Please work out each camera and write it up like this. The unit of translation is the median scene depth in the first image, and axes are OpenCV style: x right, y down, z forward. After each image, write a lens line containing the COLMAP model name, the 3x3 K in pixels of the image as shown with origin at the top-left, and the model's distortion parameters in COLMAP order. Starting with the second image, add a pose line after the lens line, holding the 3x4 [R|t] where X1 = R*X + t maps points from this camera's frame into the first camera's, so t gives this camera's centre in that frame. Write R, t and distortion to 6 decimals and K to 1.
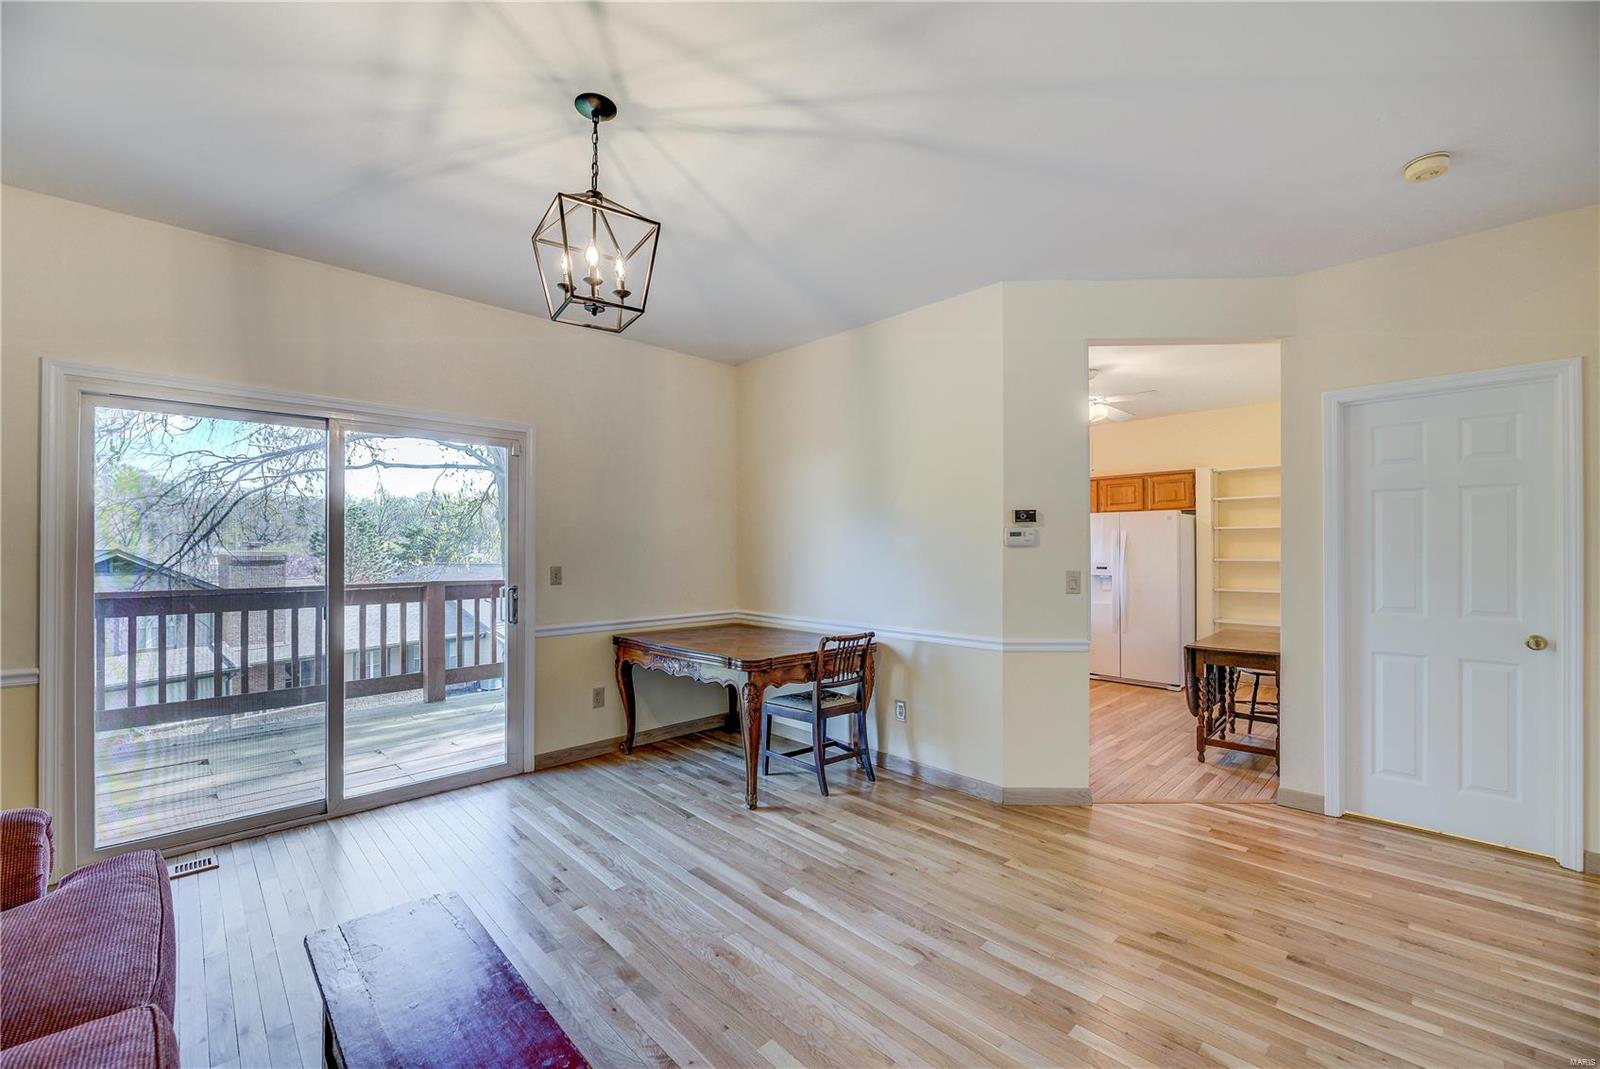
lens RADIAL K [[640.4, 0, 797.2], [0, 640.4, 542.0], [0, 0, 1]] dist [-0.001125, -0.000332]
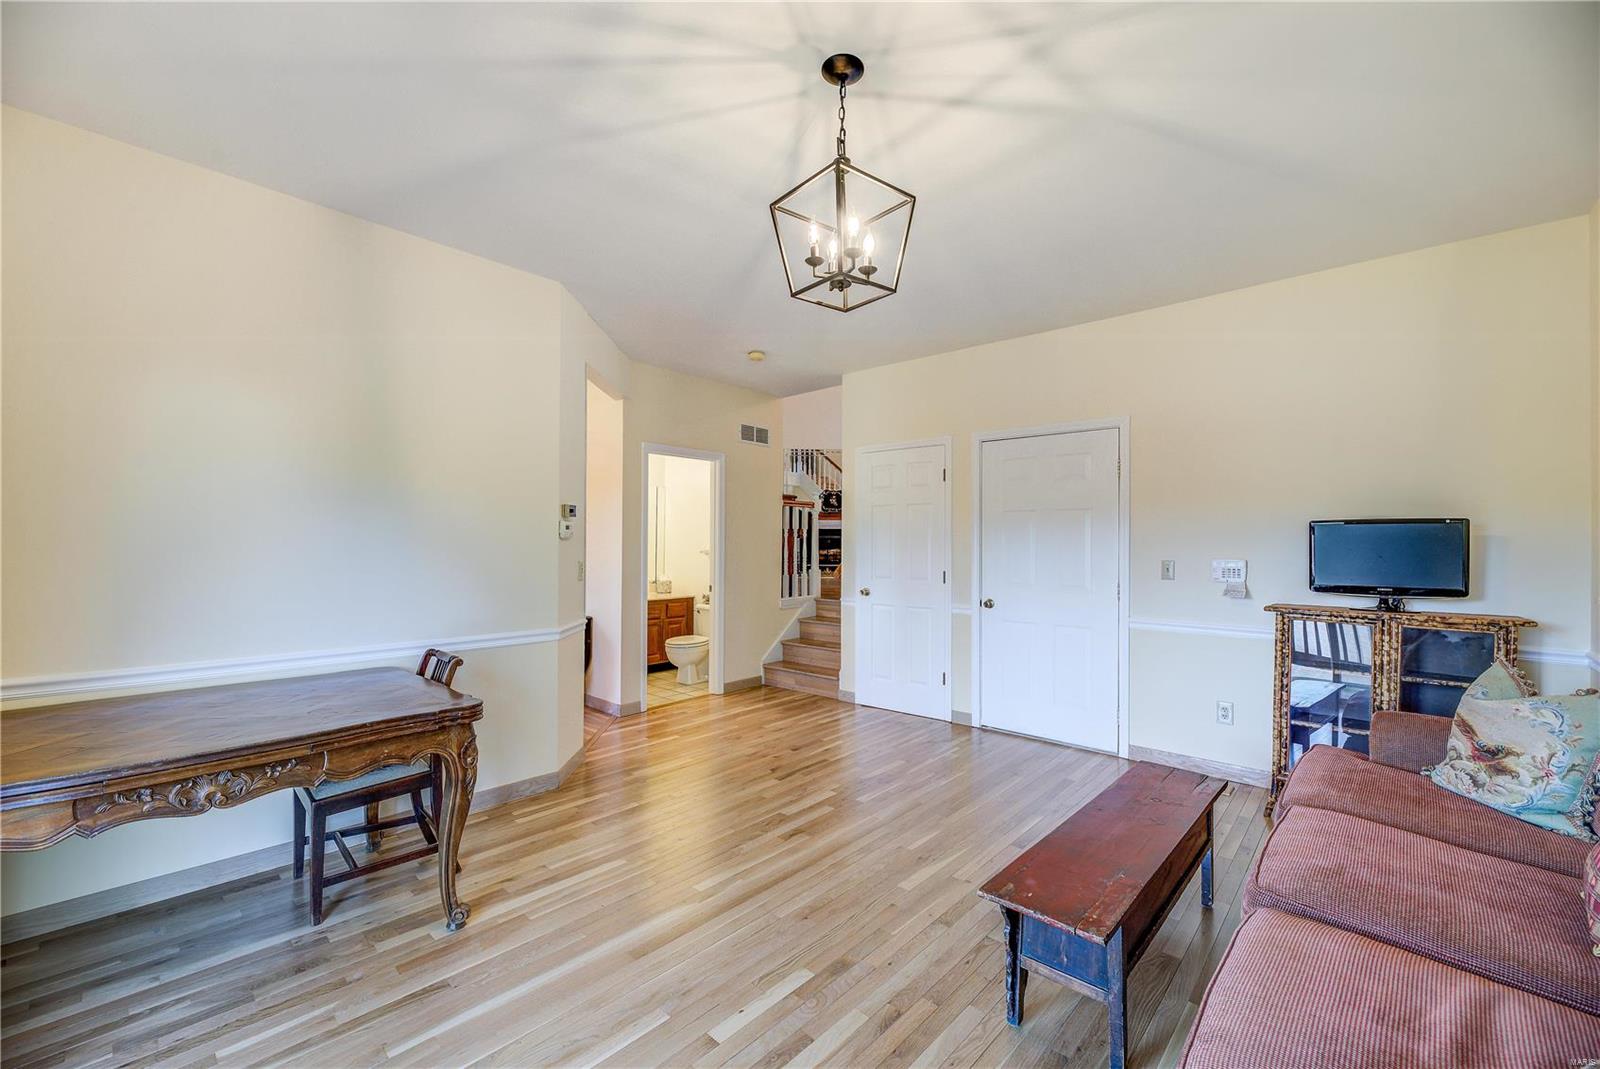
lens RADIAL K [[640.4, 0, 797.2], [0, 640.4, 542.0], [0, 0, 1]] dist [-0.001125, -0.000332]
pose [[-0.033392, 0.003768, 0.999435, -1.141911], [-0.007885, 0.999961, -0.004034, 0.013522], [-0.999411, -0.008015, -0.033361, 0.999283]]
